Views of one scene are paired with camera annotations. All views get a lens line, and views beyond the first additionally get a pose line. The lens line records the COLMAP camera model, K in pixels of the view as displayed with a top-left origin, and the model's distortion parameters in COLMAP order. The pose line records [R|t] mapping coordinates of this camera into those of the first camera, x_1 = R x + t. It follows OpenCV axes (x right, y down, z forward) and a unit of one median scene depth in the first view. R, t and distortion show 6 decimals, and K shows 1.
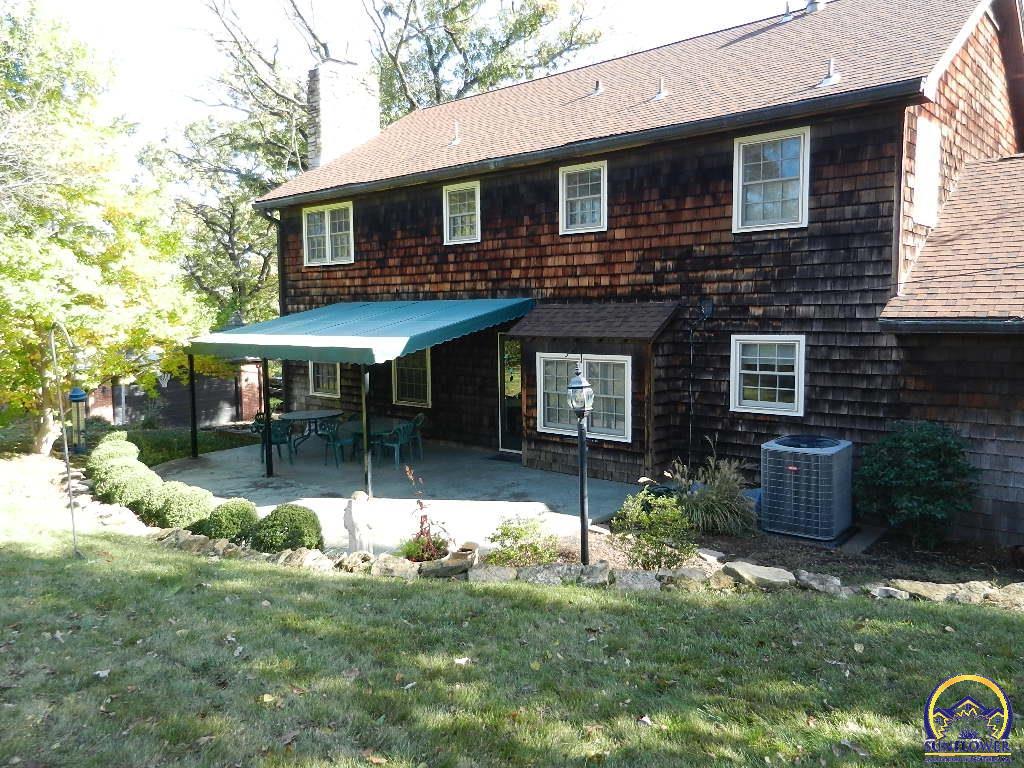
lens RADIAL K [[752.9, 0, 512.0], [0, 752.9, 384.0], [0, 0, 1]] dist [0.002361, 0.002444]
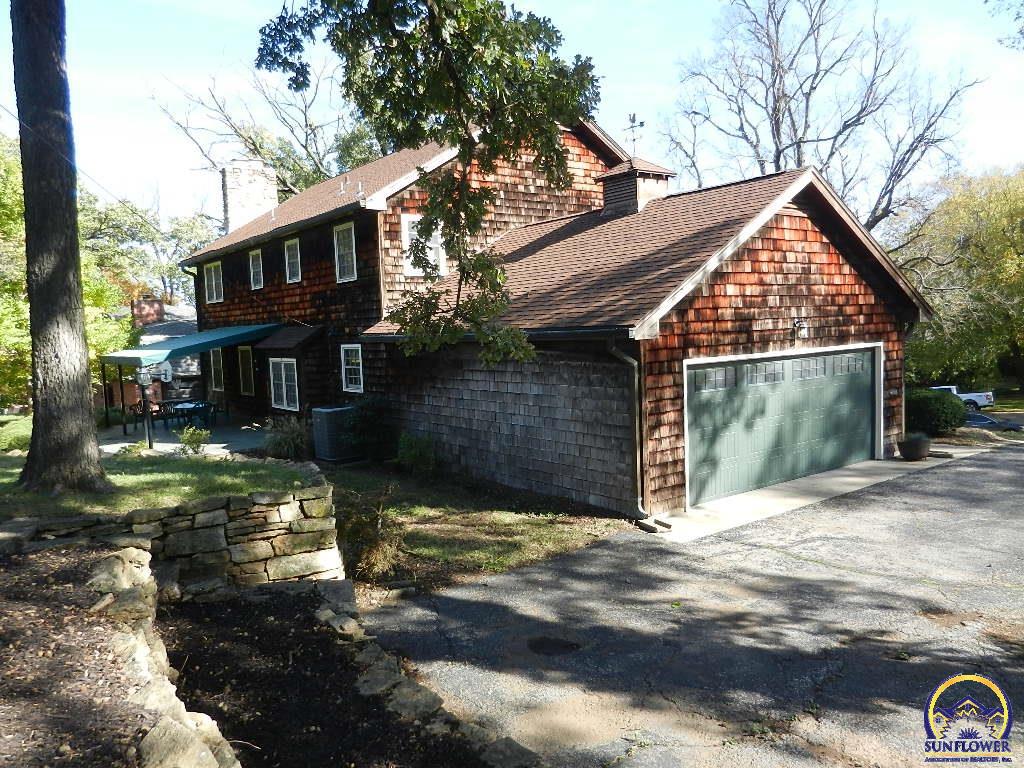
lens RADIAL K [[752.9, 0, 512.0], [0, 752.9, 384.0], [0, 0, 1]] dist [0.002361, 0.002444]
pose [[0.975427, -0.019226, -0.219480, 0.887063], [0.020013, 0.999799, 0.001359, 0.022914], [0.219410, -0.005718, 0.975616, -0.461813]]
